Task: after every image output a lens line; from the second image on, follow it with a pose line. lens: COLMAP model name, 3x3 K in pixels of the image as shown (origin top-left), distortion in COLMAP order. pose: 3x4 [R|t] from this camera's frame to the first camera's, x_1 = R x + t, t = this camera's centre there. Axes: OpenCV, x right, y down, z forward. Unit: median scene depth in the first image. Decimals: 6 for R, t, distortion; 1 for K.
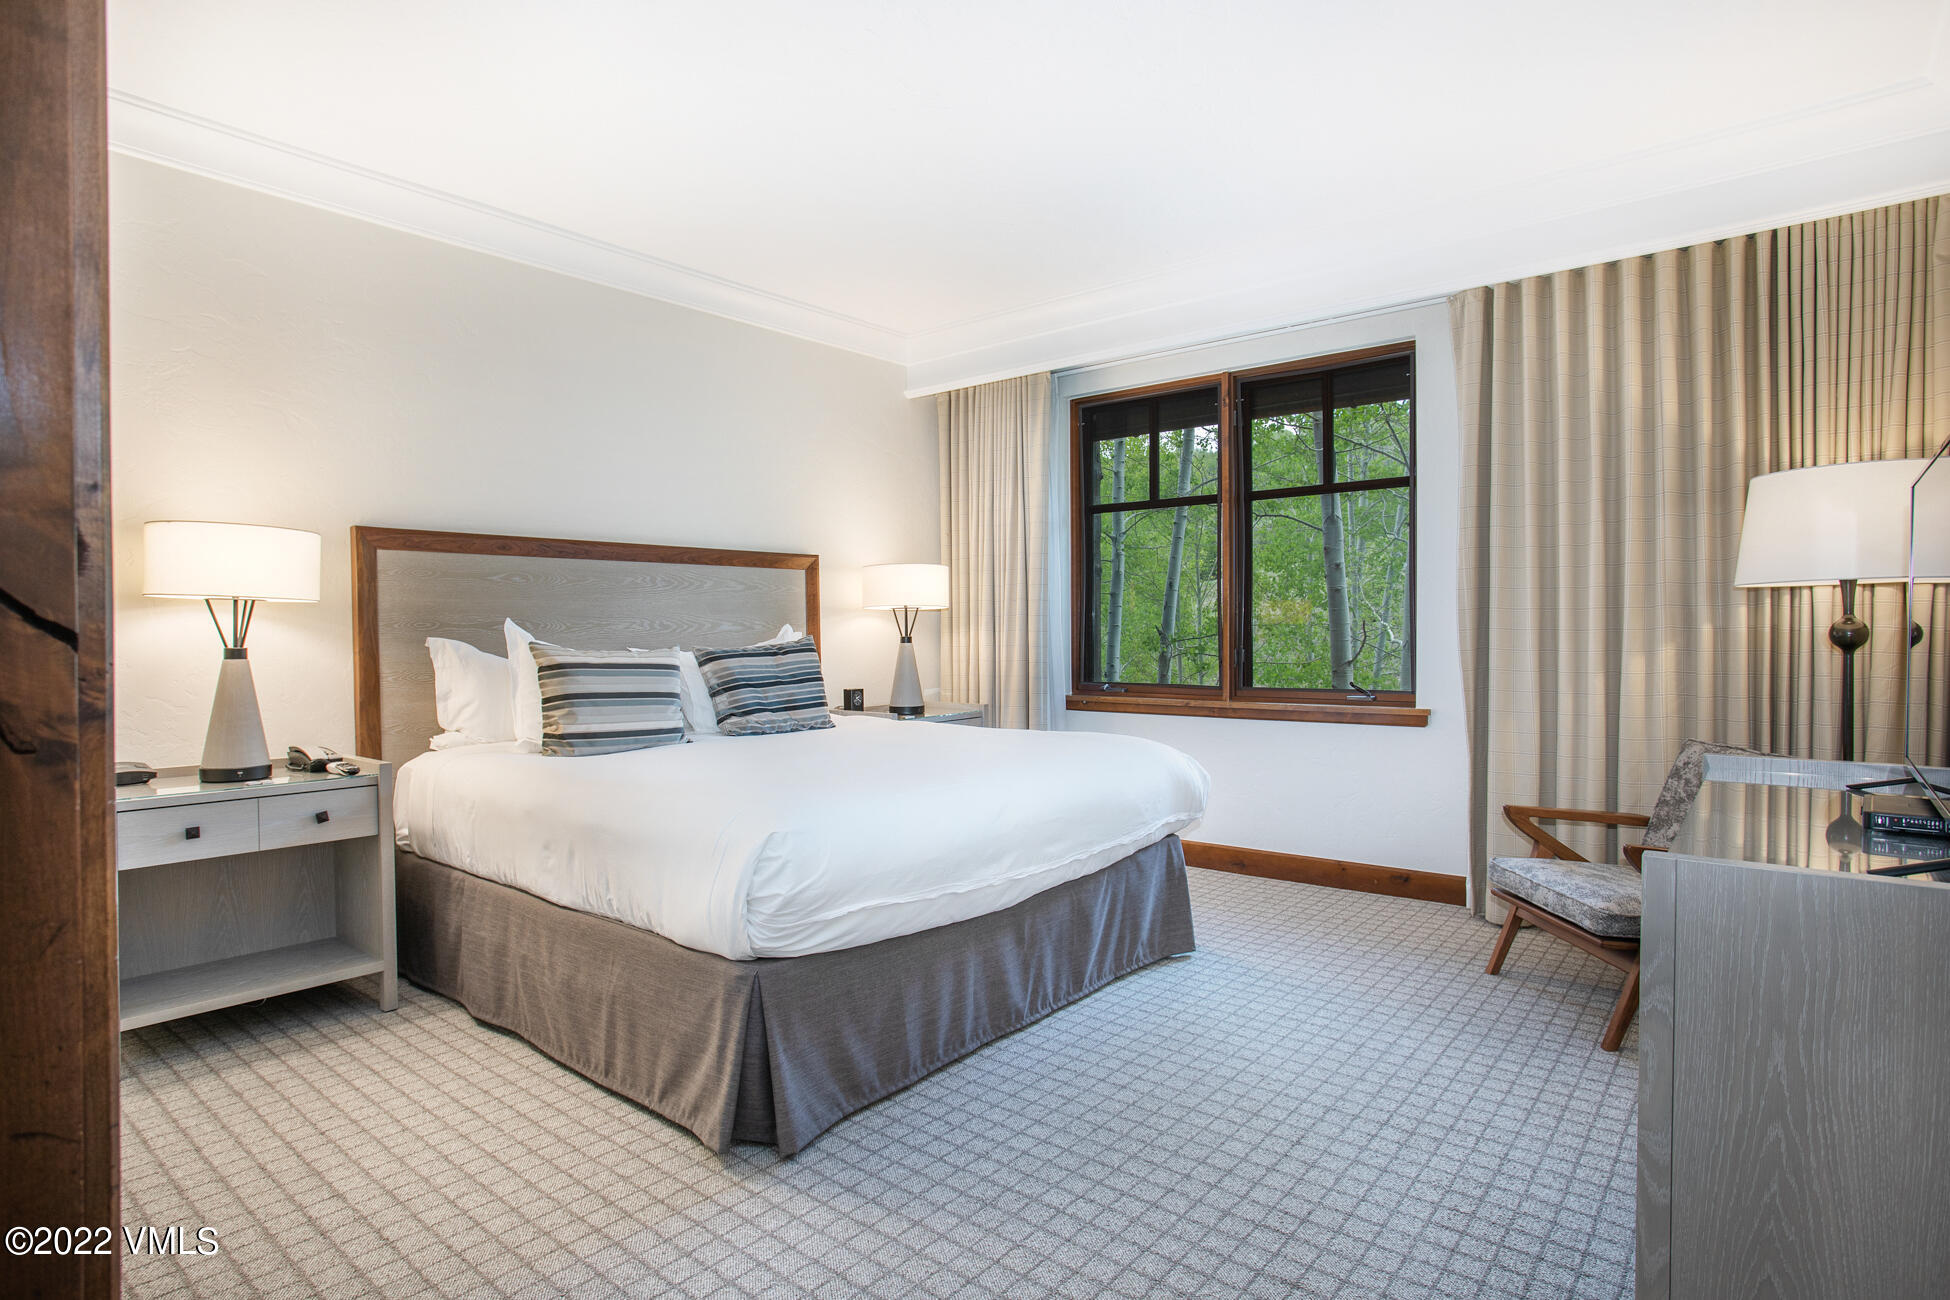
lens RADIAL K [[1069.7, 0, 975.0], [0, 1069.7, 650.0], [0, 0, 1]] dist [-0.080415, 0.047267]
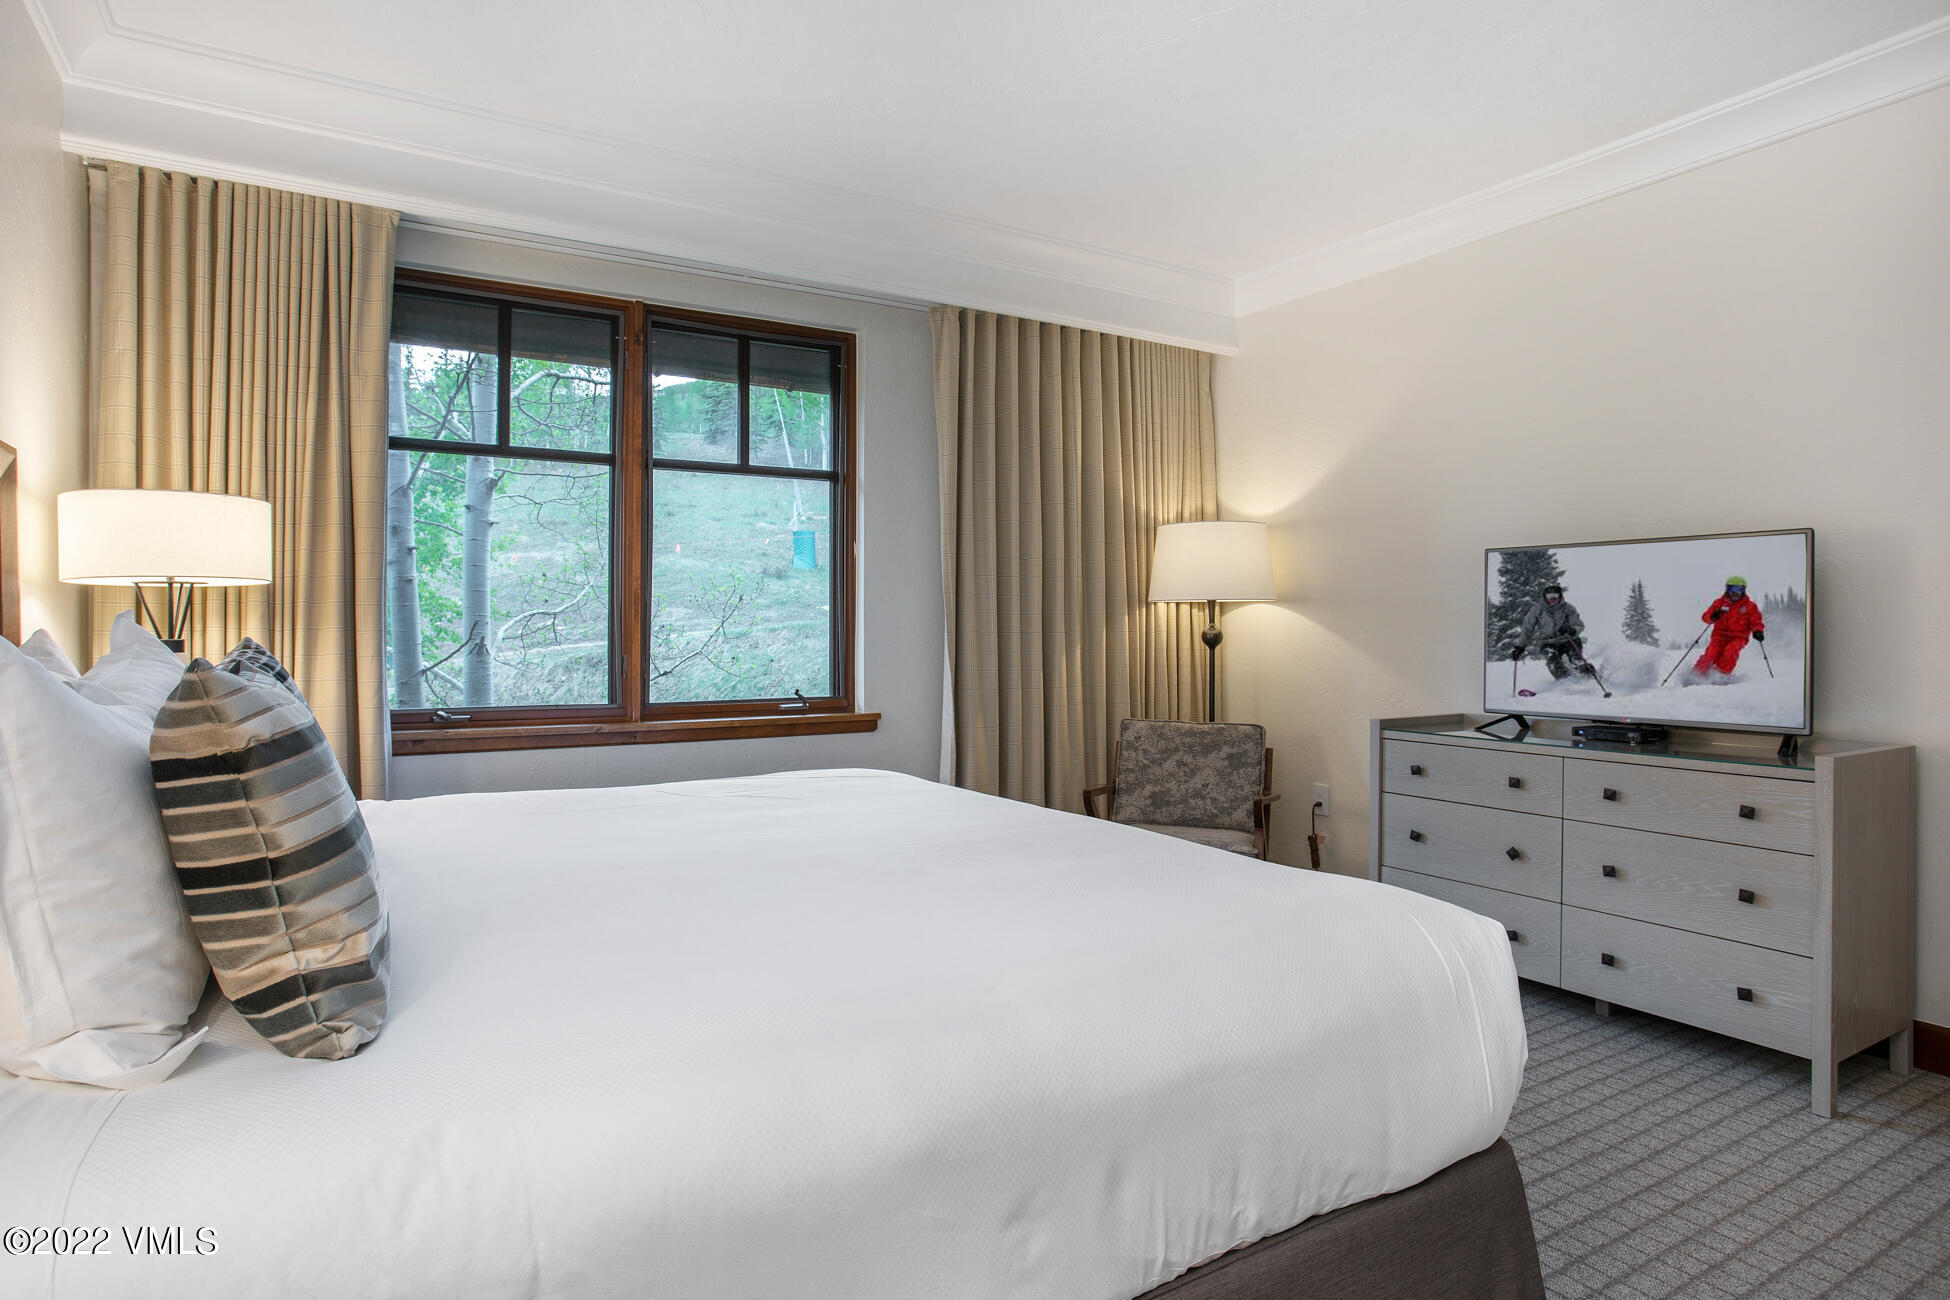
lens RADIAL K [[1101.4, 0, 969.0], [0, 1101.4, 622.0], [0, 0, 1]] dist [-0.000925, -0.000166]
pose [[0.346382, 0.010303, 0.938037, -0.496085], [0.009687, 0.999847, -0.014559, -0.012721], [-0.938044, 0.014130, 0.346229, 0.553735]]
